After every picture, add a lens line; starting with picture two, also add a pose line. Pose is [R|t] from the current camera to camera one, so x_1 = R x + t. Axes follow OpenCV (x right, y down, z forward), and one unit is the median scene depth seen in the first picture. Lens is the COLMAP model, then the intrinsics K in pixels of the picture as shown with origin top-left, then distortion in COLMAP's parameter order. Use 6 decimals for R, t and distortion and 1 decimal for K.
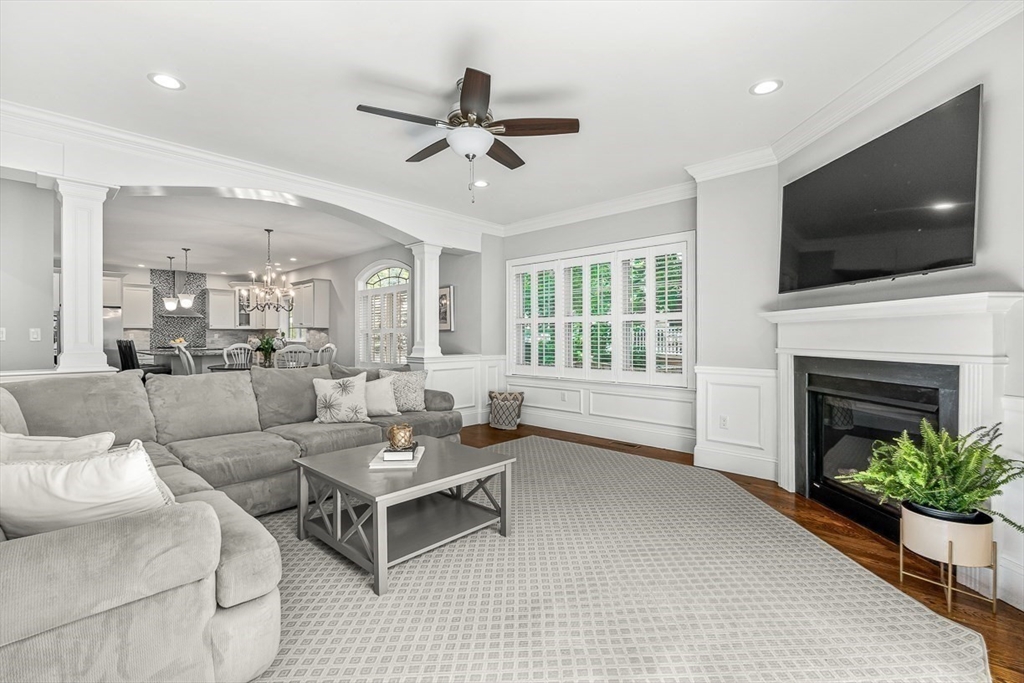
lens RADIAL K [[455.3, 0, 511.1], [0, 455.3, 340.7], [0, 0, 1]] dist [0.000189, -0.000862]
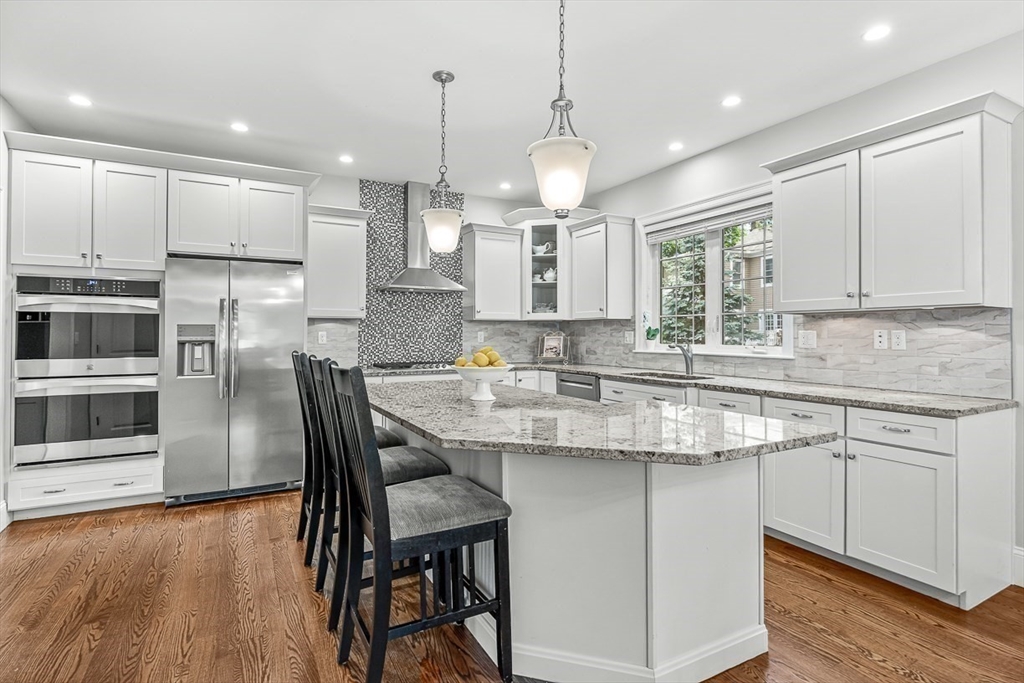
lens RADIAL K [[511.2, 0, 510.1], [0, 511.2, 331.4], [0, 0, 1]] dist [-0.000529, 0.000092]
pose [[0.950964, 0.001548, -0.309297, -0.482113], [-0.004677, 0.999945, -0.009375, -0.011020], [0.309265, 0.010362, 0.950919, 0.557434]]
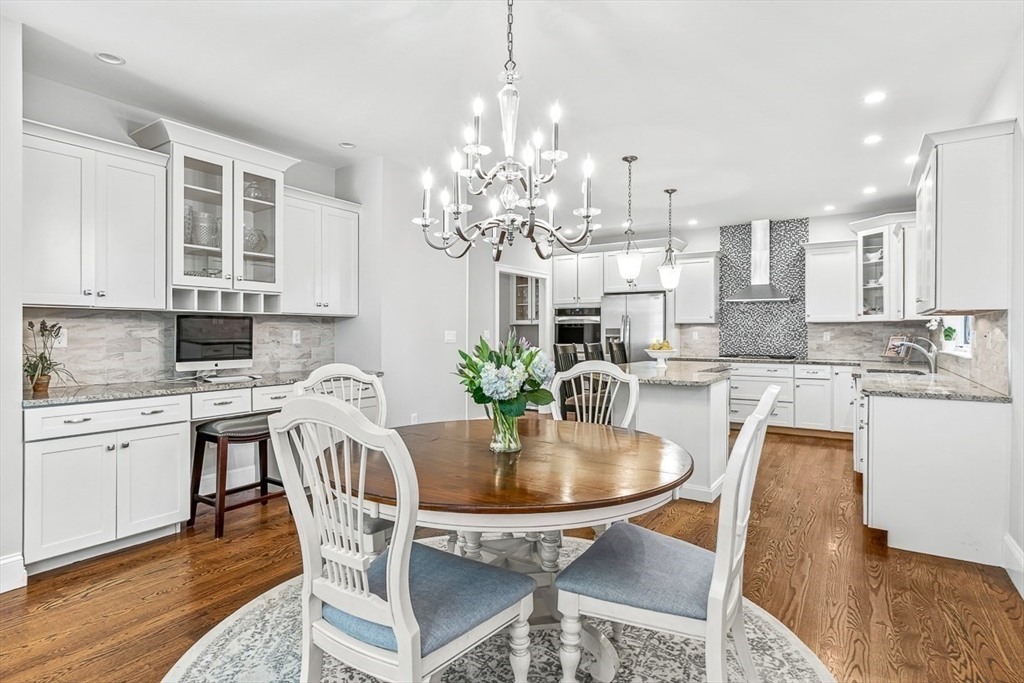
lens RADIAL K [[511.2, 0, 510.9], [0, 511.2, 336.0], [0, 0, 1]] dist [-0.000529, 0.000092]
pose [[0.167043, 0.007312, -0.985922, -0.145964], [-0.010338, 0.999931, 0.005665, -0.010363], [0.985895, 0.009247, 0.167107, 0.571550]]
